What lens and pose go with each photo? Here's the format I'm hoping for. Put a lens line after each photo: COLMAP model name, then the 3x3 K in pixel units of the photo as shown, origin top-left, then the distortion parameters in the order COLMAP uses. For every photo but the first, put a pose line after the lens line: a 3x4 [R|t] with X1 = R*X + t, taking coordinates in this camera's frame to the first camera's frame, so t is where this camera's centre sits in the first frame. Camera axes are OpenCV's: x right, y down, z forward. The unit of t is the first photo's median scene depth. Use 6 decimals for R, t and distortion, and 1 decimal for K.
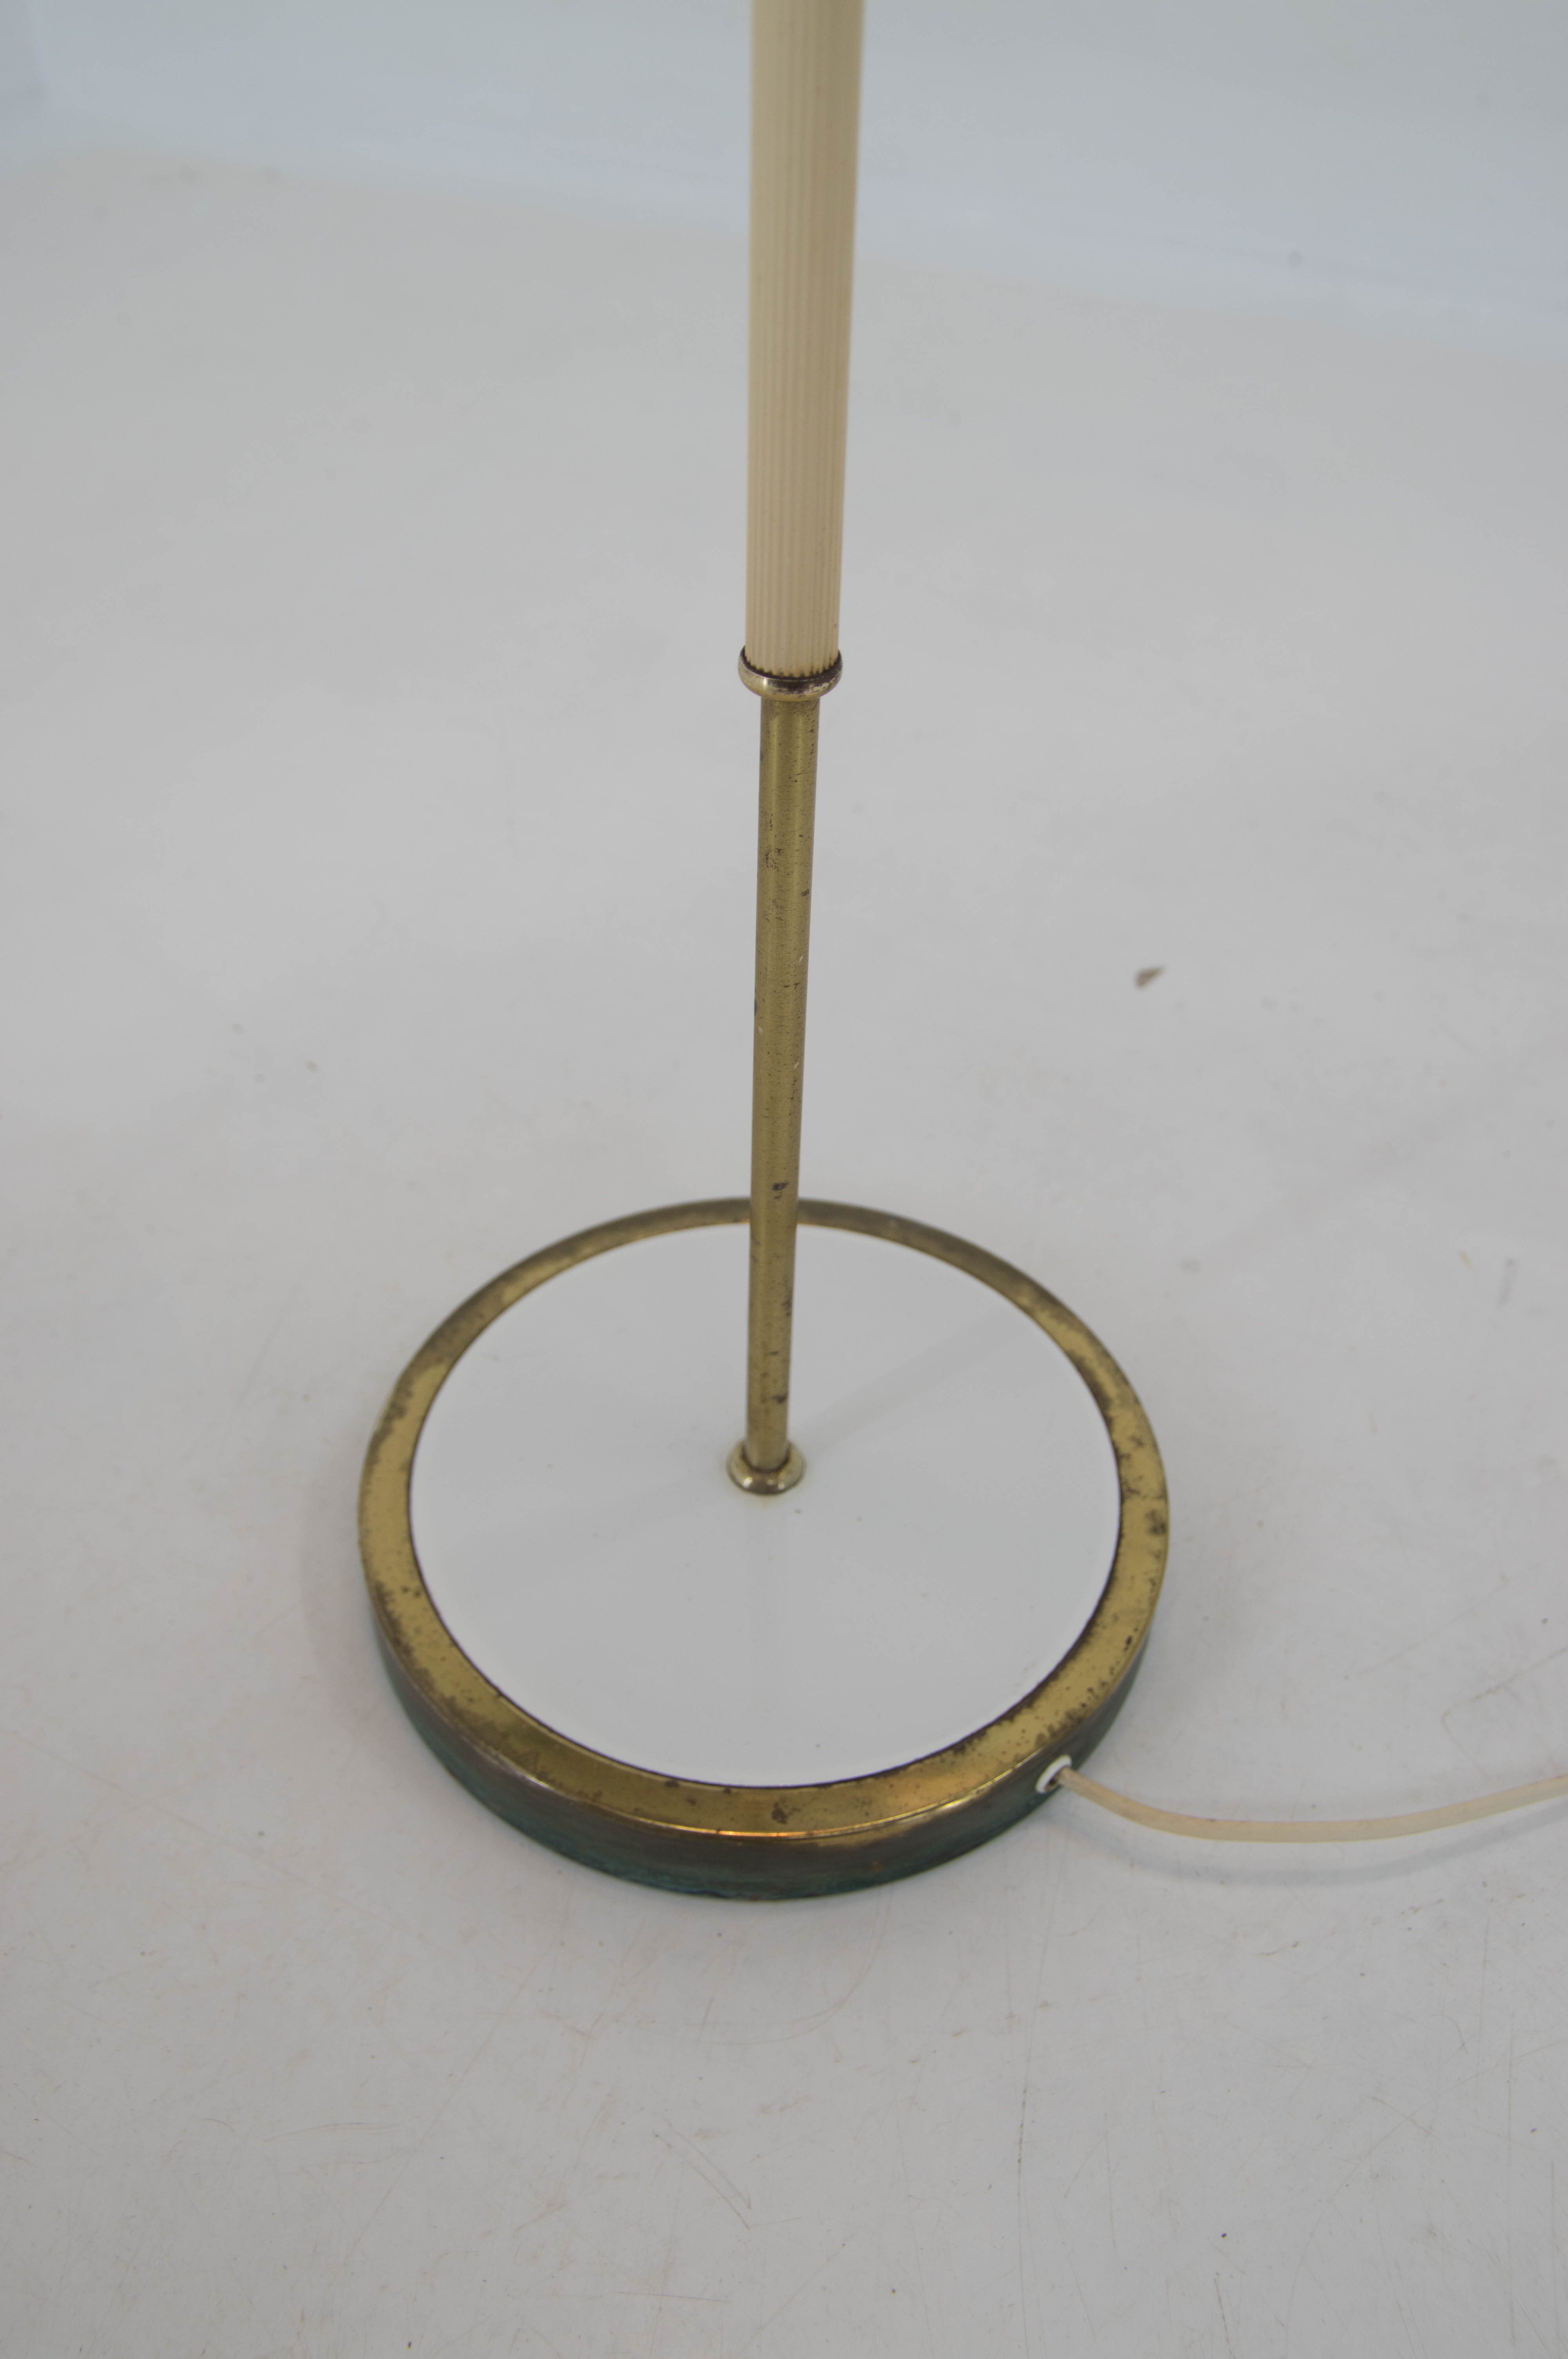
lens RADIAL K [[2083.0, 0, 784.0], [0, 2083.0, 1179.5], [0, 0, 1]] dist [-0.051888, 0.013347]
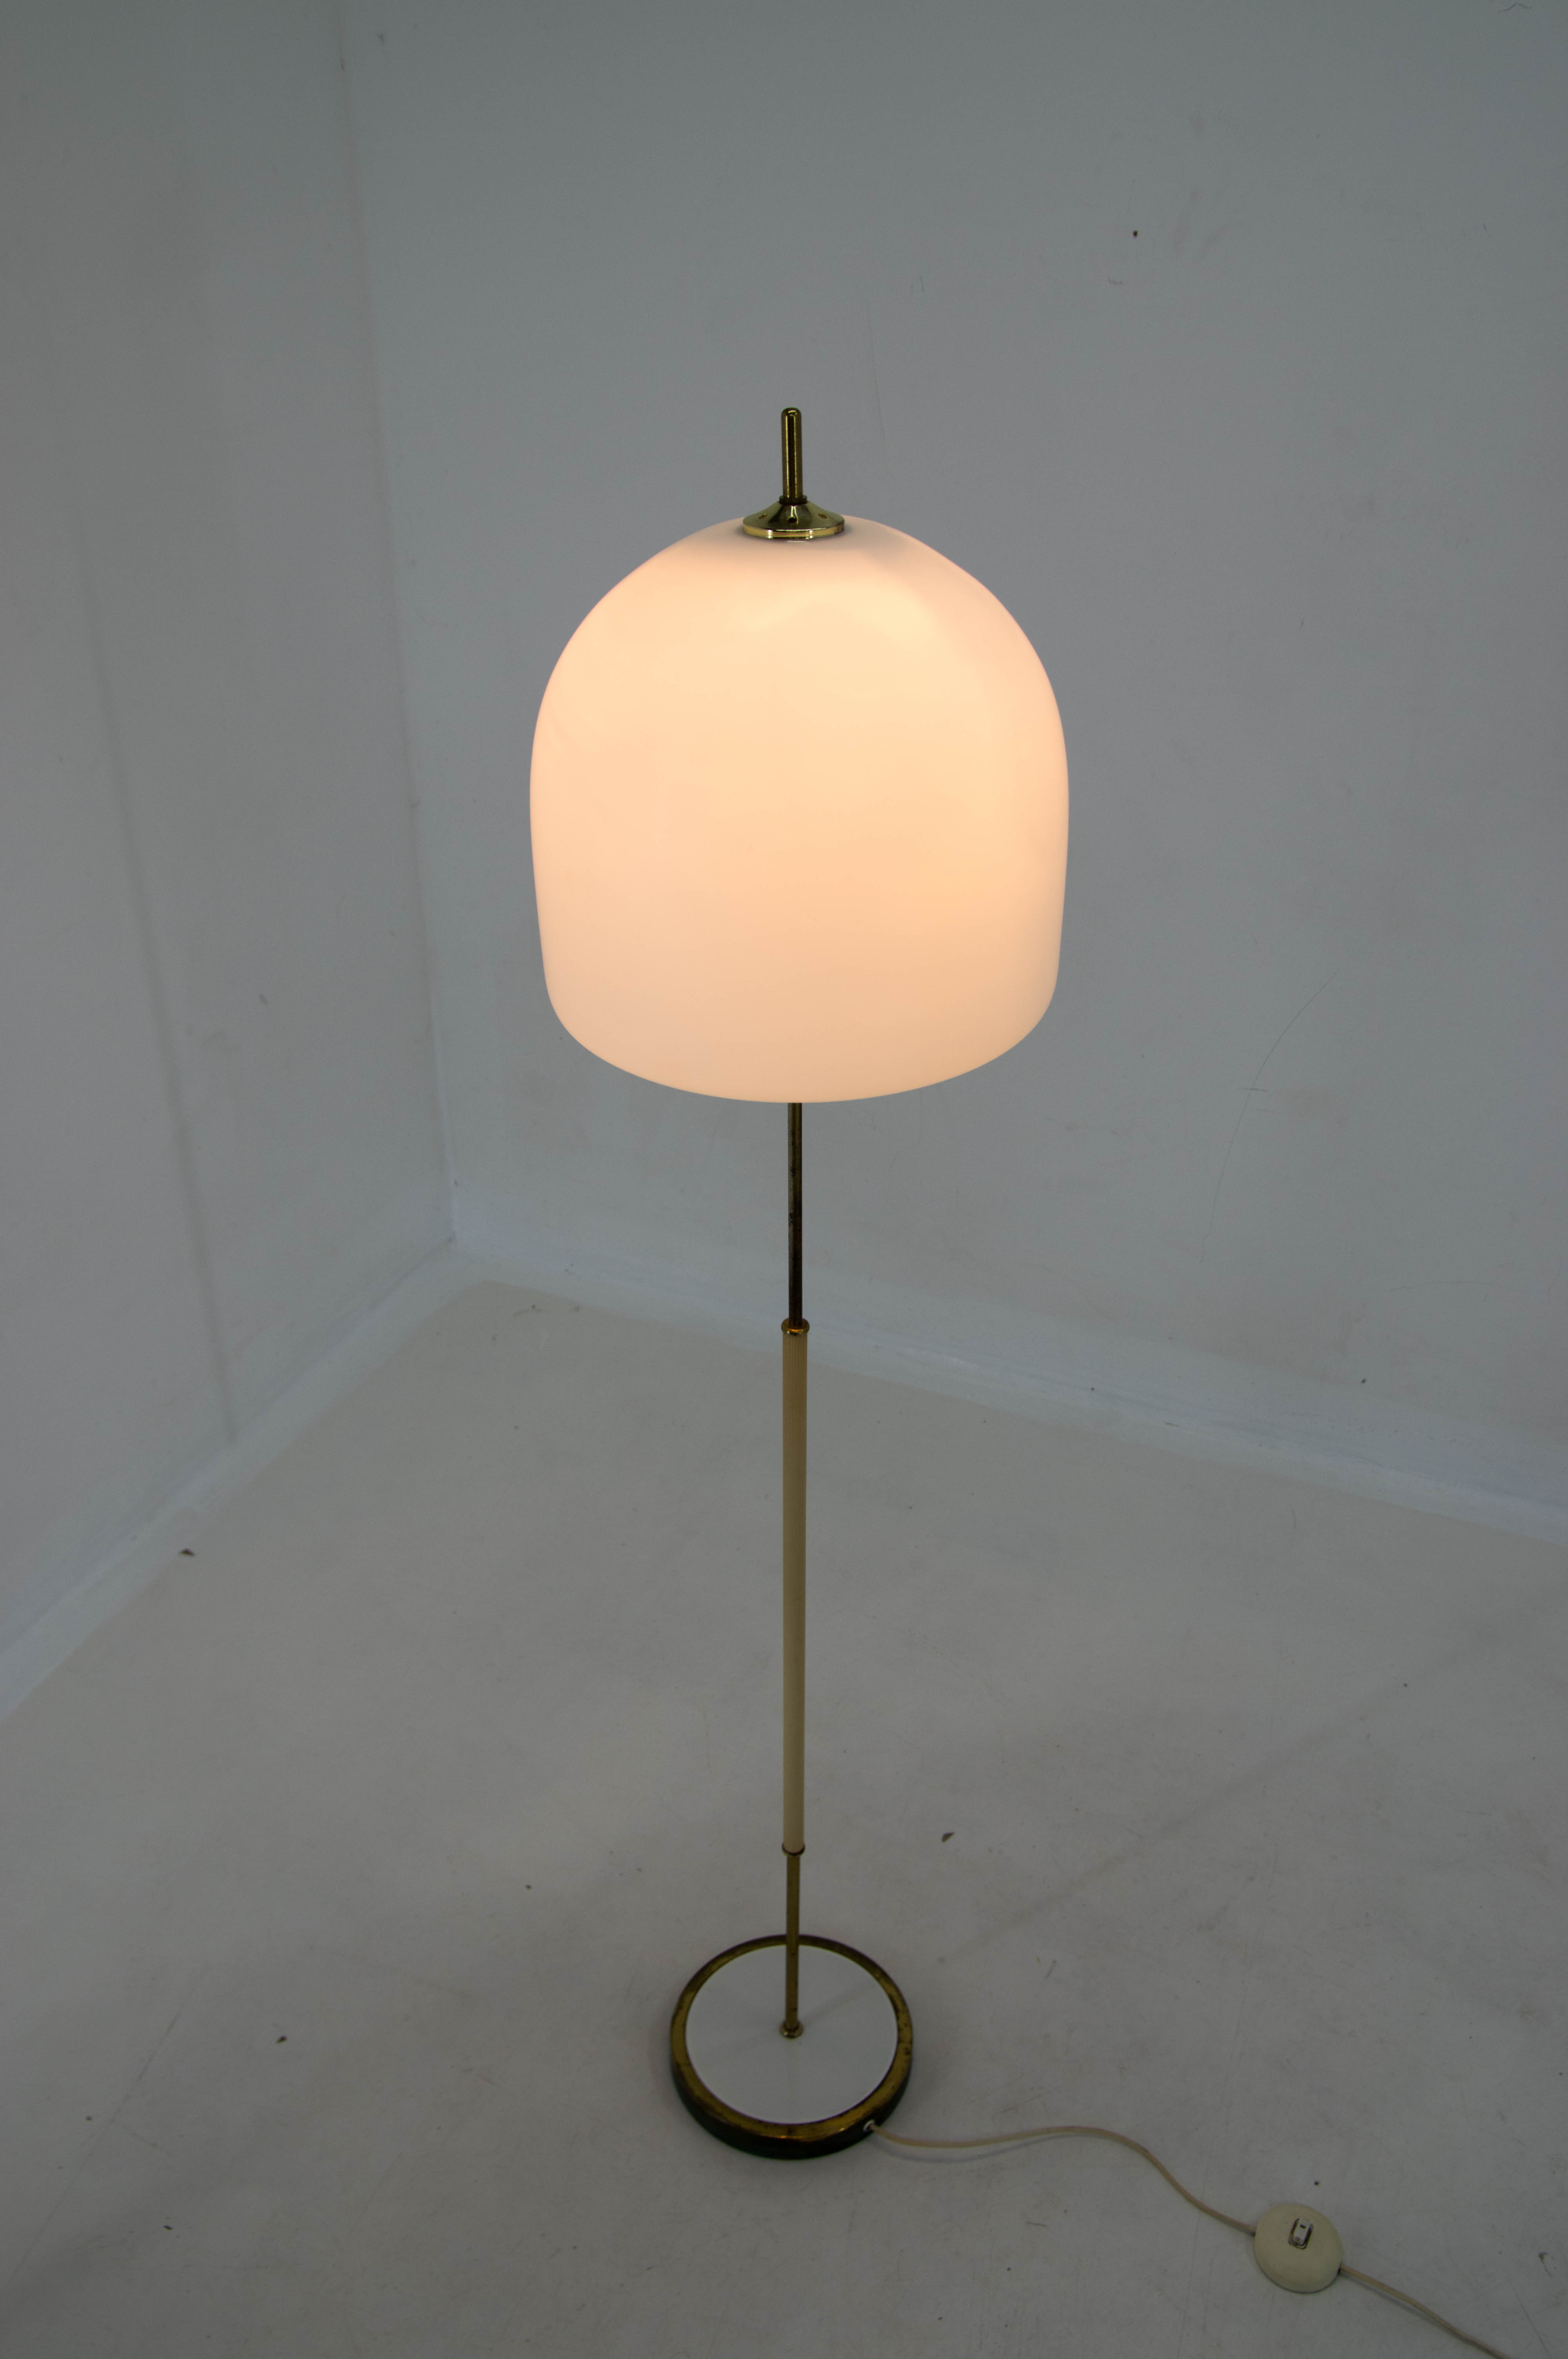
lens RADIAL K [[2083.0, 0, 784.0], [0, 2083.0, 1179.5], [0, 0, 1]] dist [-0.051888, 0.013347]
pose [[0.998342, 0.013814, -0.055875, 0.146674], [-0.026362, 0.972708, -0.230528, -0.425902], [0.051165, 0.231619, 0.971460, -2.549030]]
